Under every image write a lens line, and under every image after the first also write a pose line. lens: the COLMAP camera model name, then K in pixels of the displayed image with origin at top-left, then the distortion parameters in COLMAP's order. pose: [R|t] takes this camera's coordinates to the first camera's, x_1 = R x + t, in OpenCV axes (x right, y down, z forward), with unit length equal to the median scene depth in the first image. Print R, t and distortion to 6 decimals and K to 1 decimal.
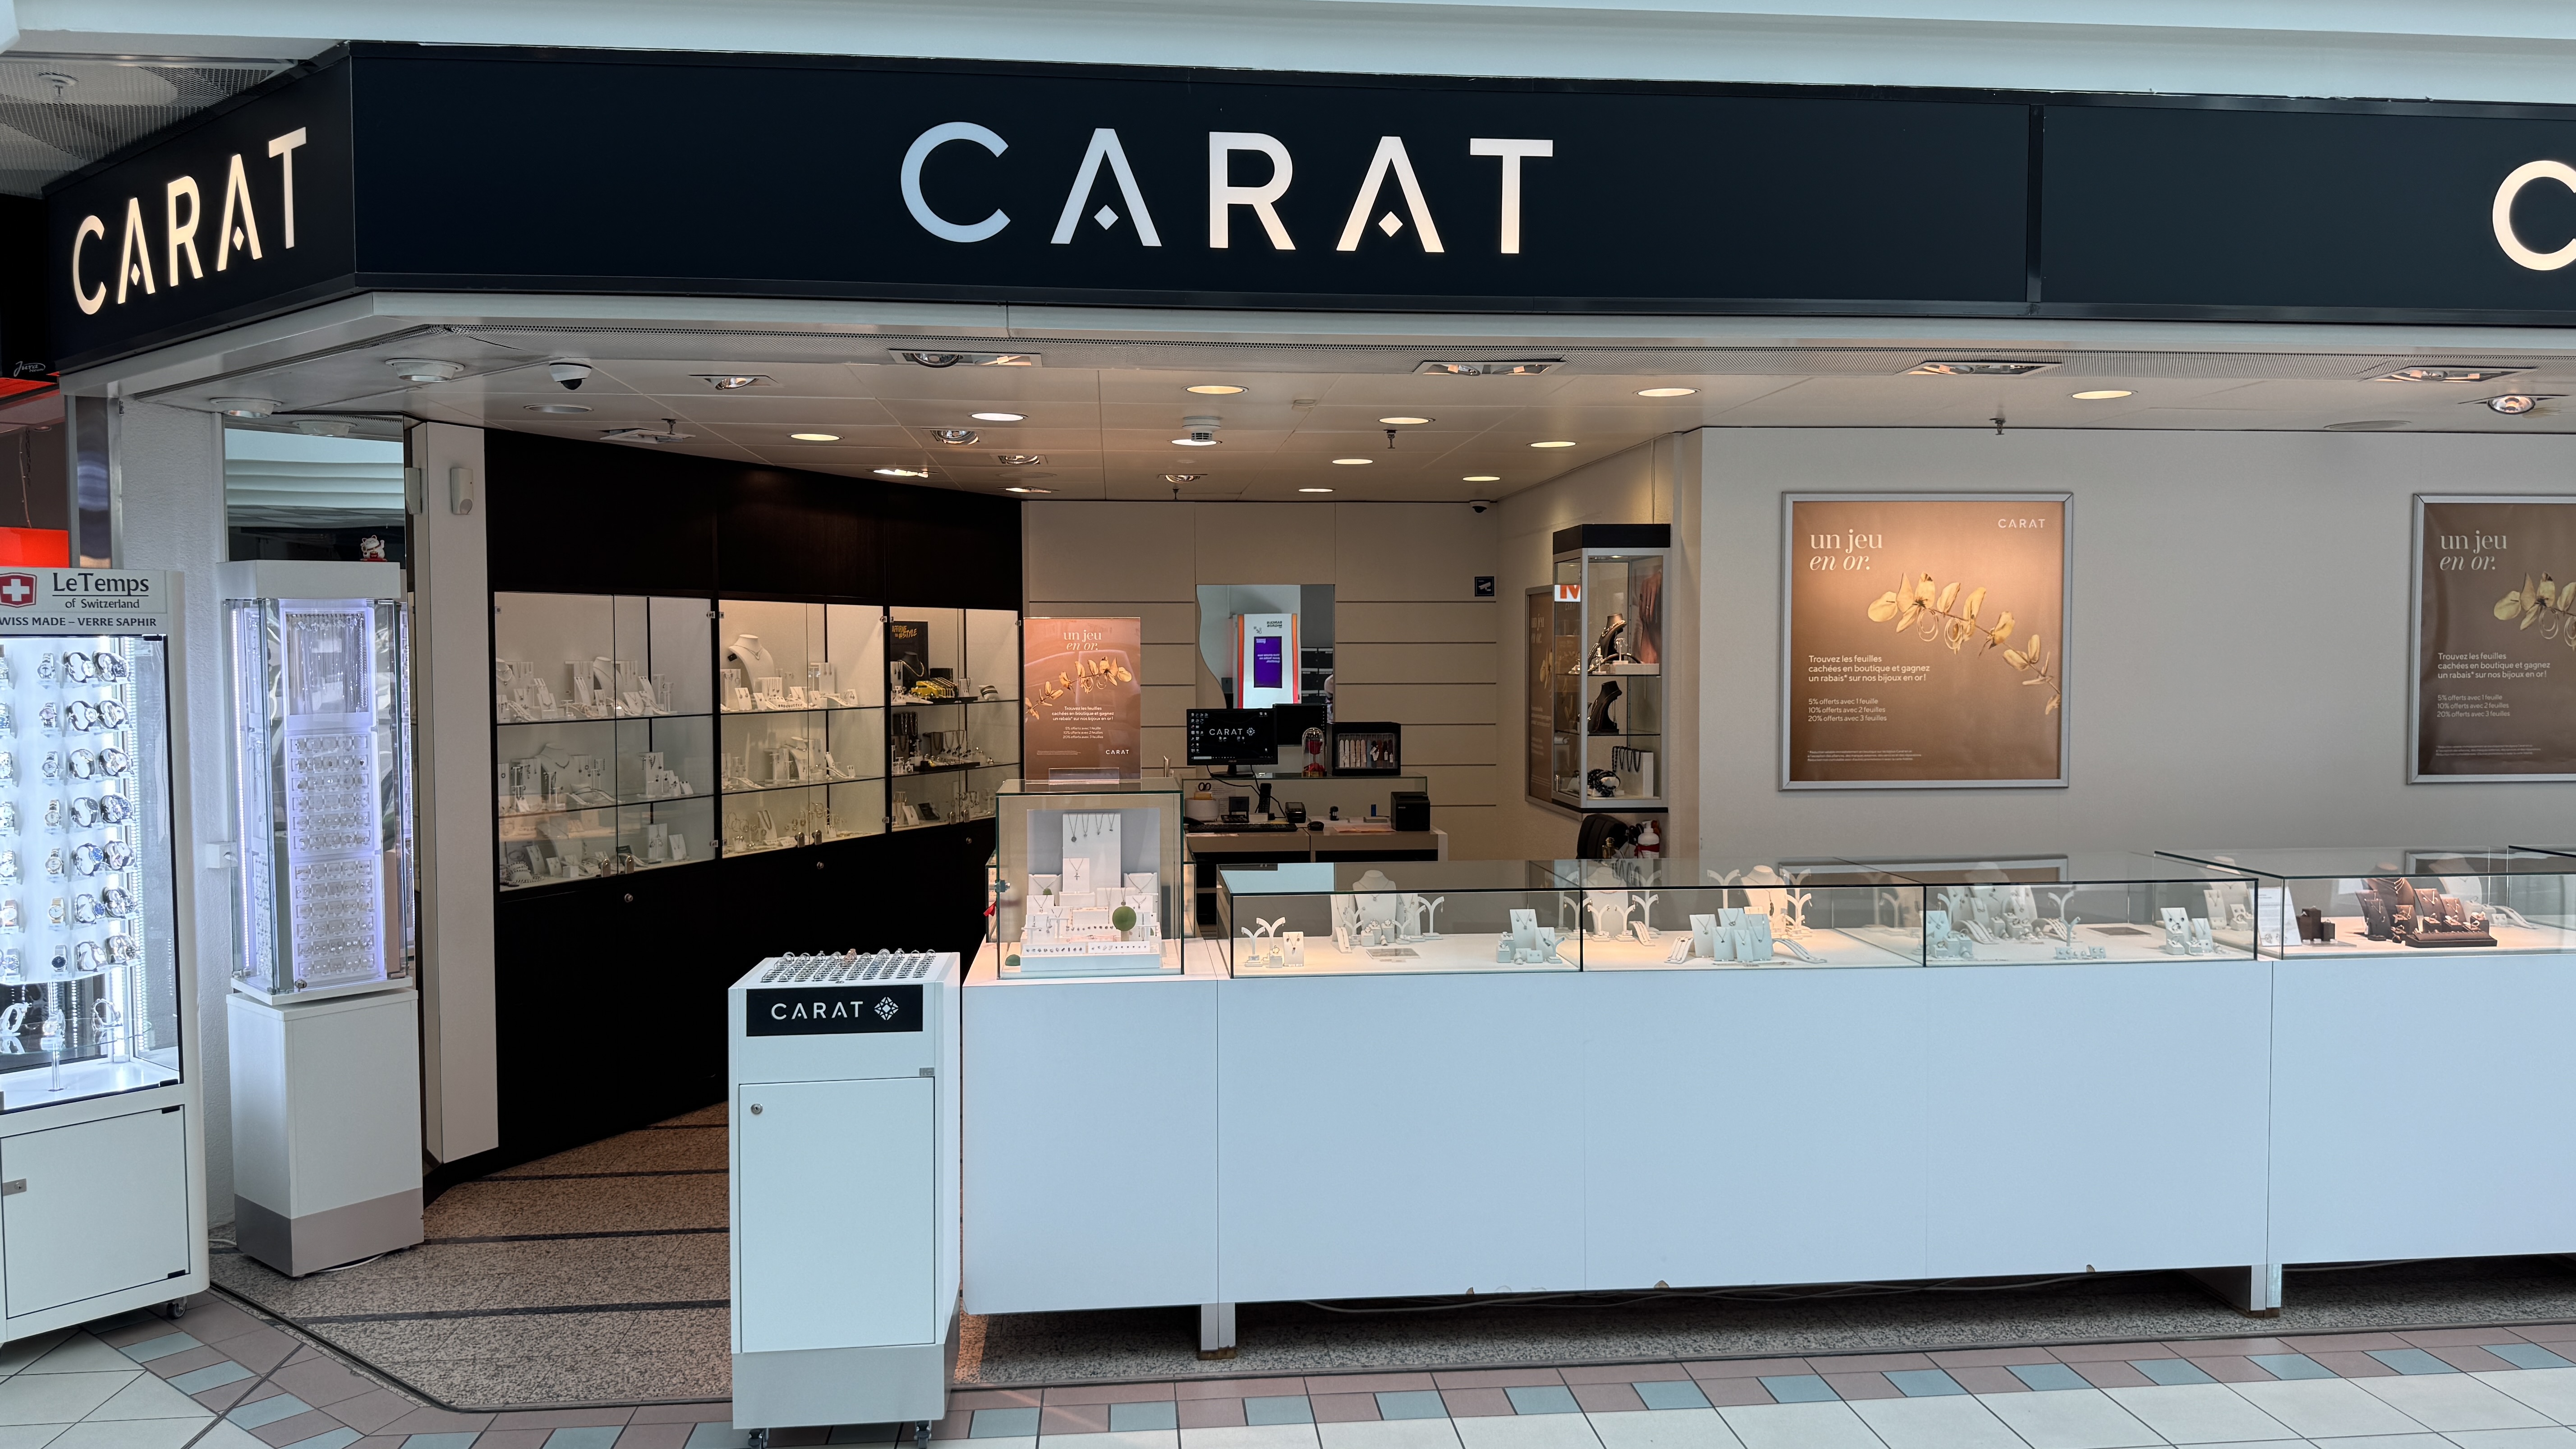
lens RADIAL K [[1872.9, 0, 1288.0], [0, 1872.9, 724.5], [0, 0, 1]] dist [0.109210, -0.178093]
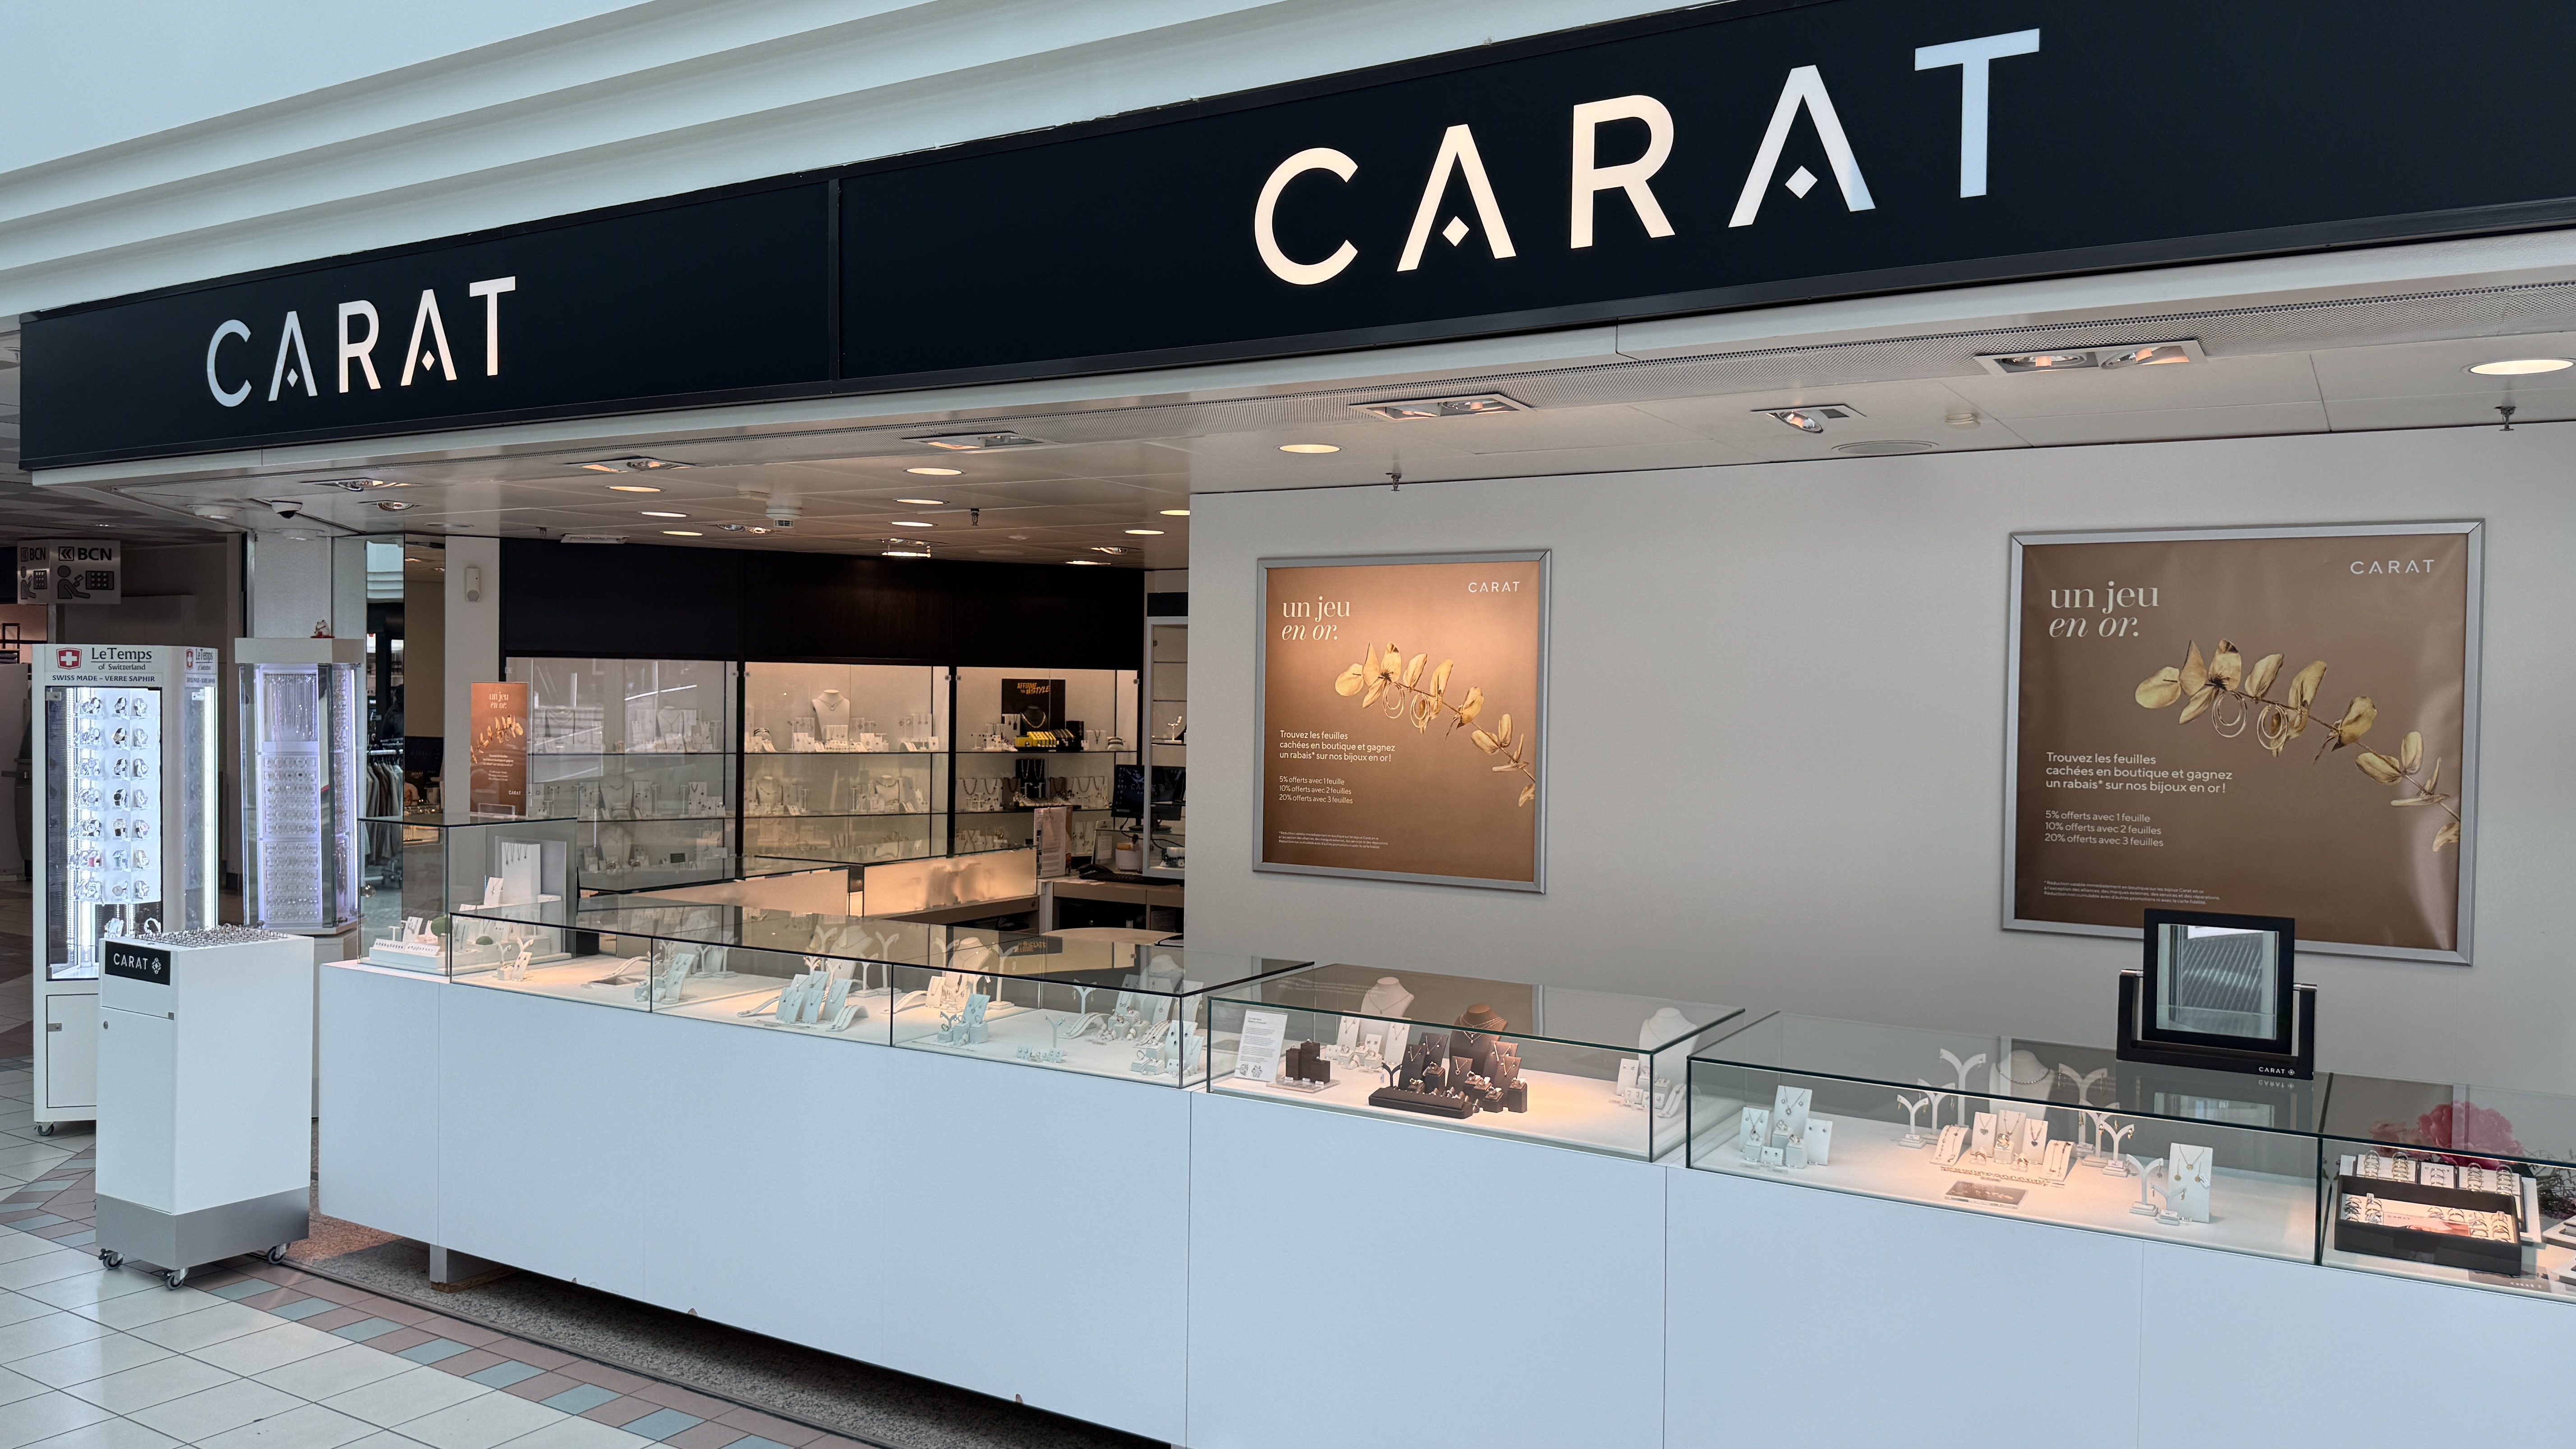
lens RADIAL K [[1872.9, 0, 1288.0], [0, 1872.9, 724.5], [0, 0, 1]] dist [0.109210, -0.178093]
pose [[0.788498, 0.025932, -0.614491, 0.841592], [-0.041282, 0.999089, -0.010810, -0.029143], [0.613650, 0.033892, 0.788850, 0.262370]]
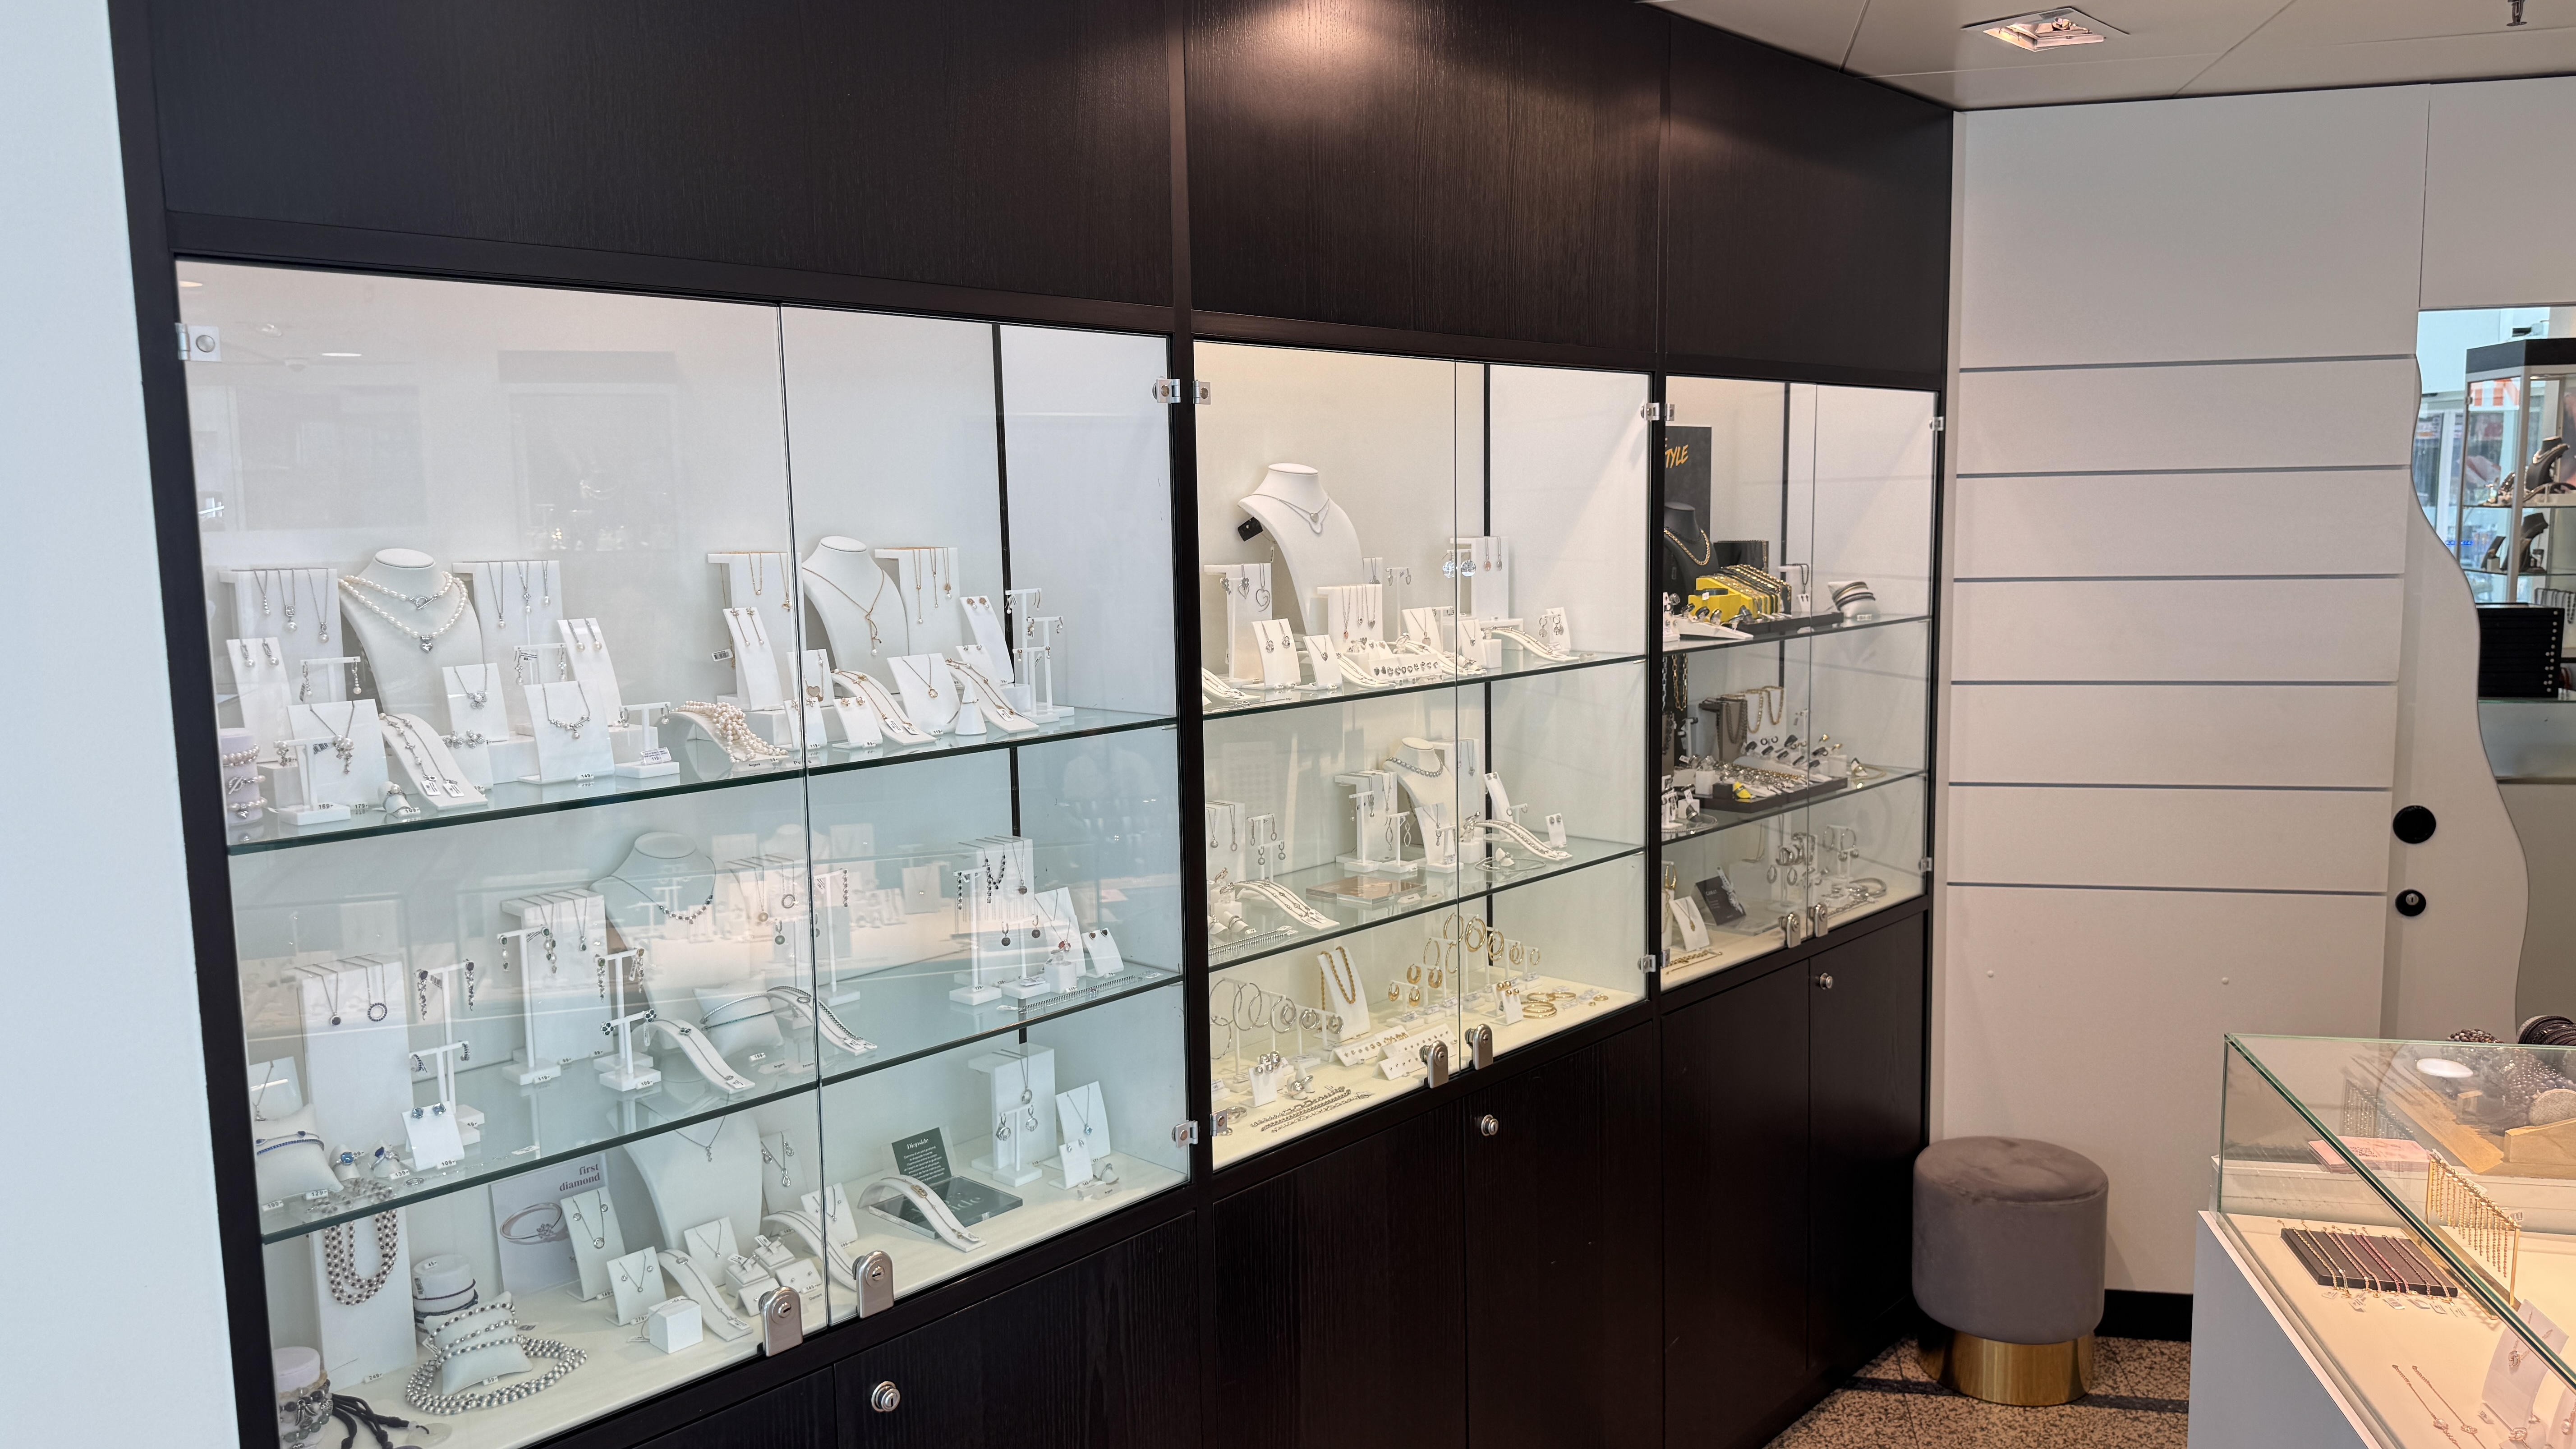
lens RADIAL K [[1872.9, 0, 1288.0], [0, 1872.9, 724.5], [0, 0, 1]] dist [0.109210, -0.178093]
pose [[0.958370, 0.017740, -0.284978, -0.223351], [0.004895, 0.996900, 0.078522, -0.031989], [0.285488, -0.076648, 0.955312, 0.795064]]
